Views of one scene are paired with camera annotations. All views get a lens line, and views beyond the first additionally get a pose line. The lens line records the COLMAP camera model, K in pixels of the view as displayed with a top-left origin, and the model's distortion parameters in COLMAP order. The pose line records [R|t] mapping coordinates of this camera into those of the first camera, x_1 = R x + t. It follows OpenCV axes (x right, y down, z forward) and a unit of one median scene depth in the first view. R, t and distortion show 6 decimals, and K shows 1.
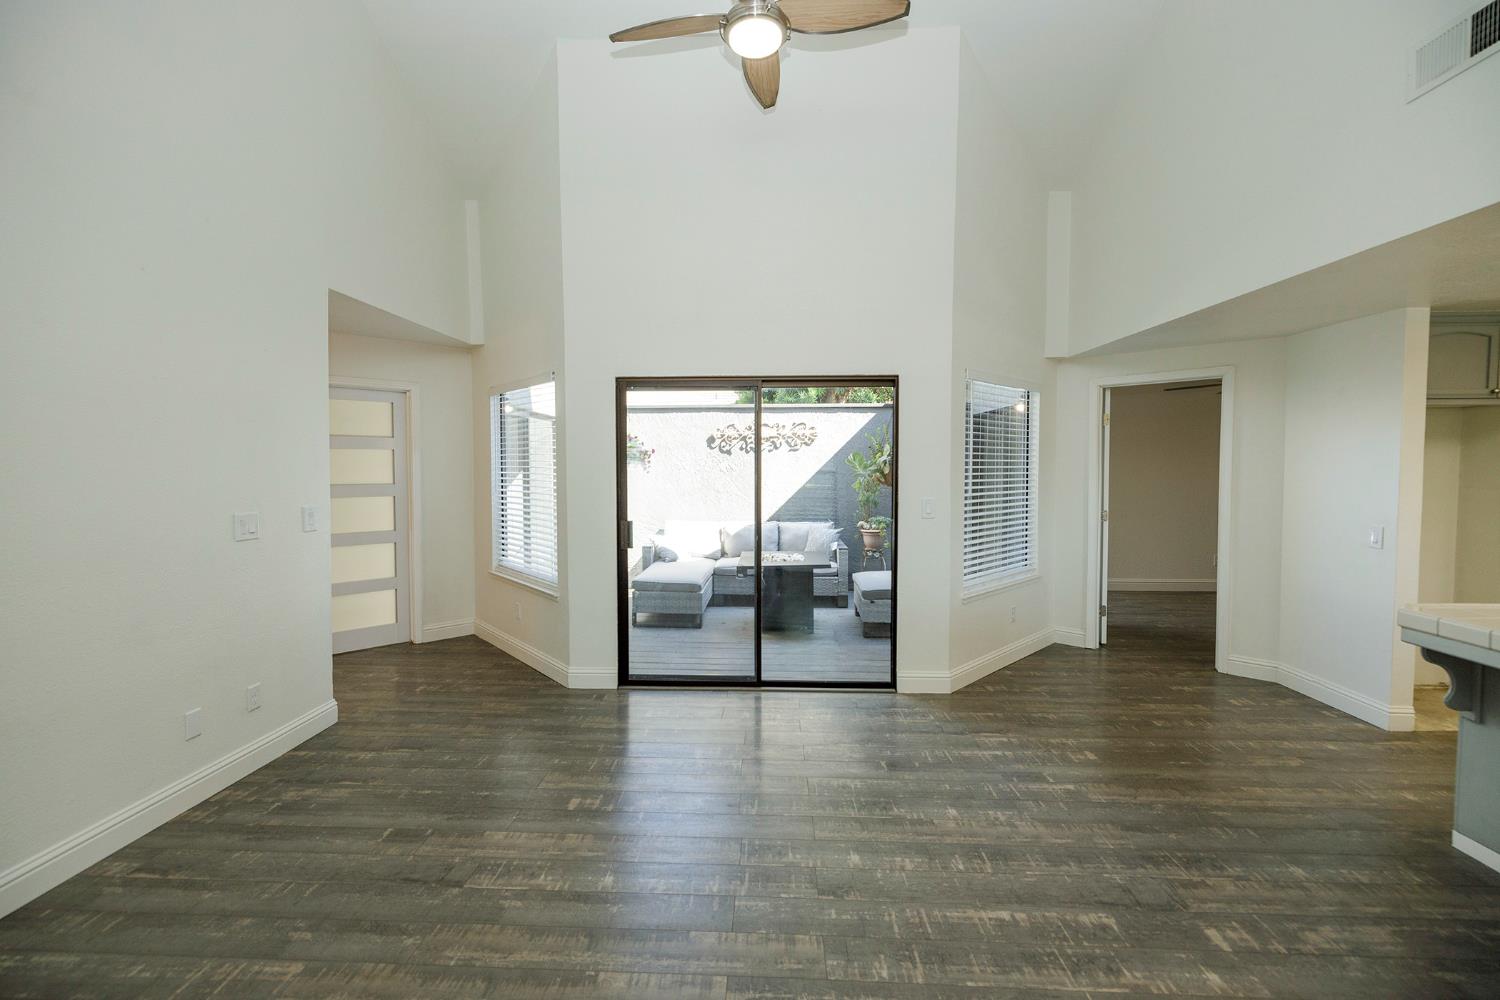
lens RADIAL K [[626.9, 0, 742.9], [0, 626.9, 490.7], [0, 0, 1]] dist [0.001251, -0.000437]
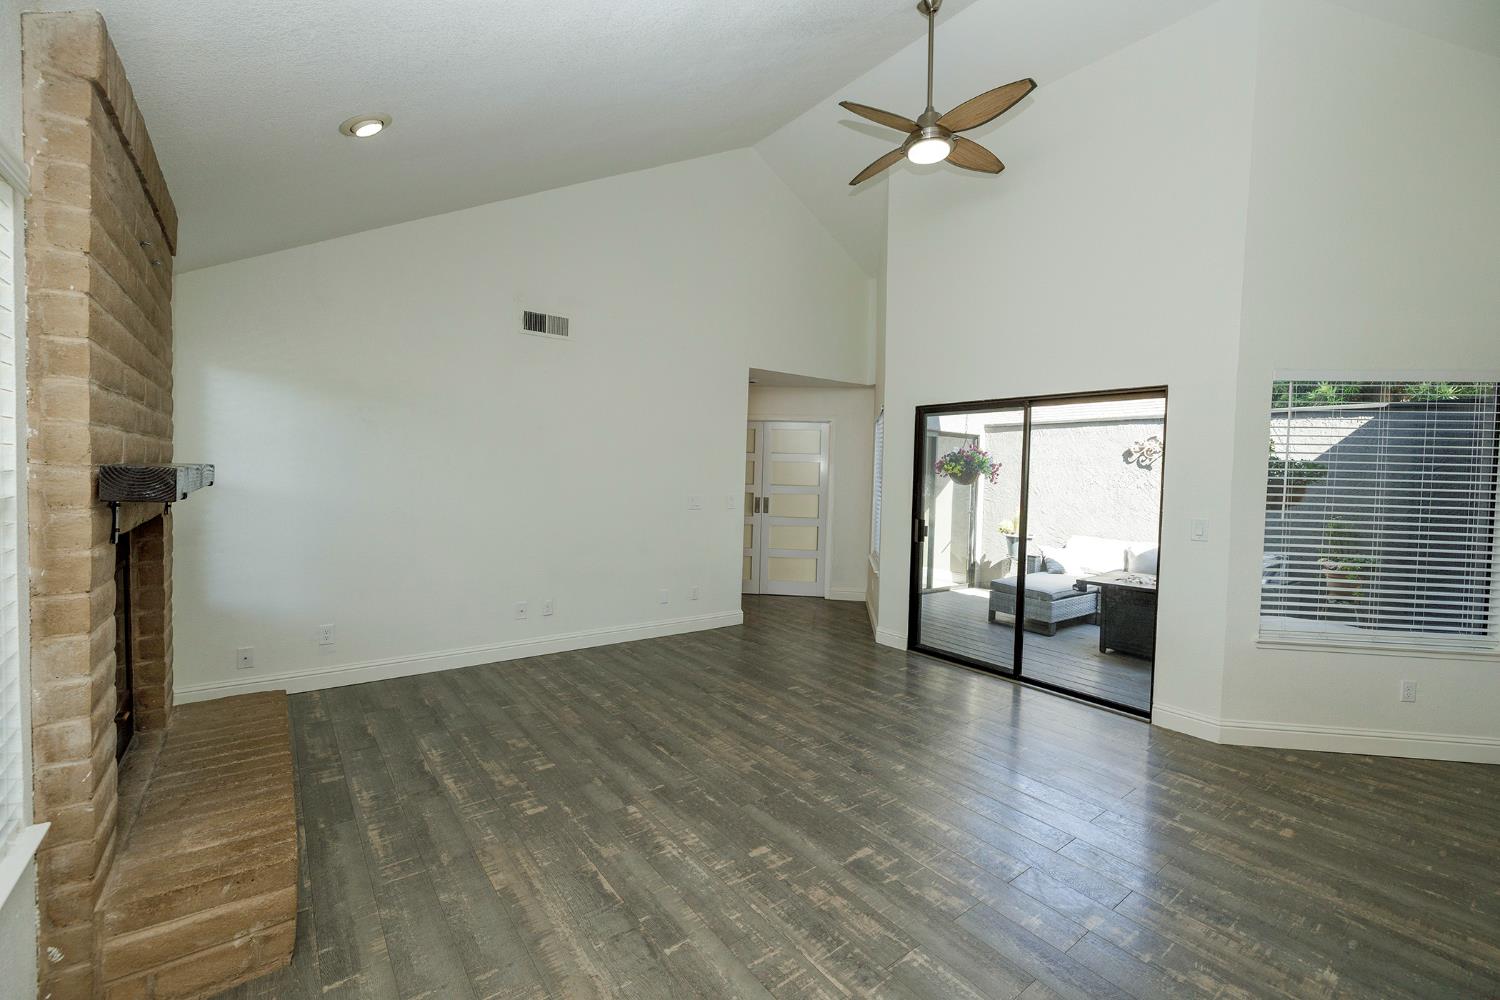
lens RADIAL K [[626.9, 0, 743.5], [0, 626.9, 493.4], [0, 0, 1]] dist [0.001251, -0.000437]
pose [[0.640357, 0.042363, -0.766908, 0.591699], [-0.055705, 0.998410, 0.008639, 0.004511], [0.766055, 0.037189, 0.641698, -0.086134]]
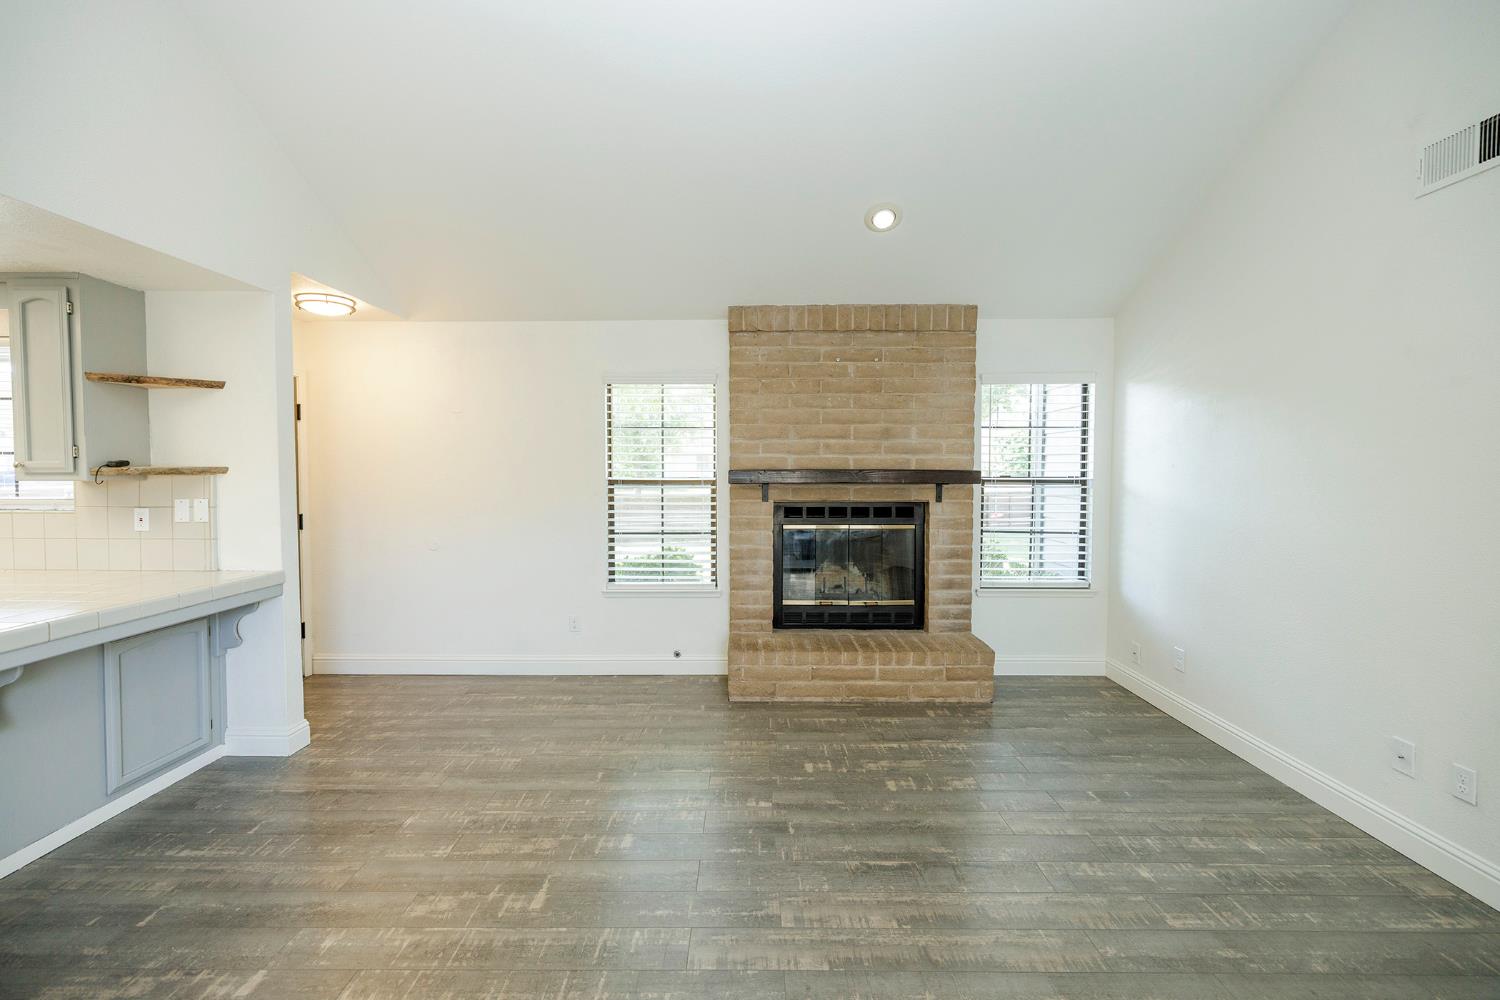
lens RADIAL K [[626.9, 0, 744.6], [0, 626.9, 493.4], [0, 0, 1]] dist [0.001251, -0.000437]
pose [[-0.999226, 0.000149, -0.039341, 0.039368], [-0.003110, 0.996564, 0.082772, -0.036417], [0.039218, 0.082830, -0.995792, 0.953558]]
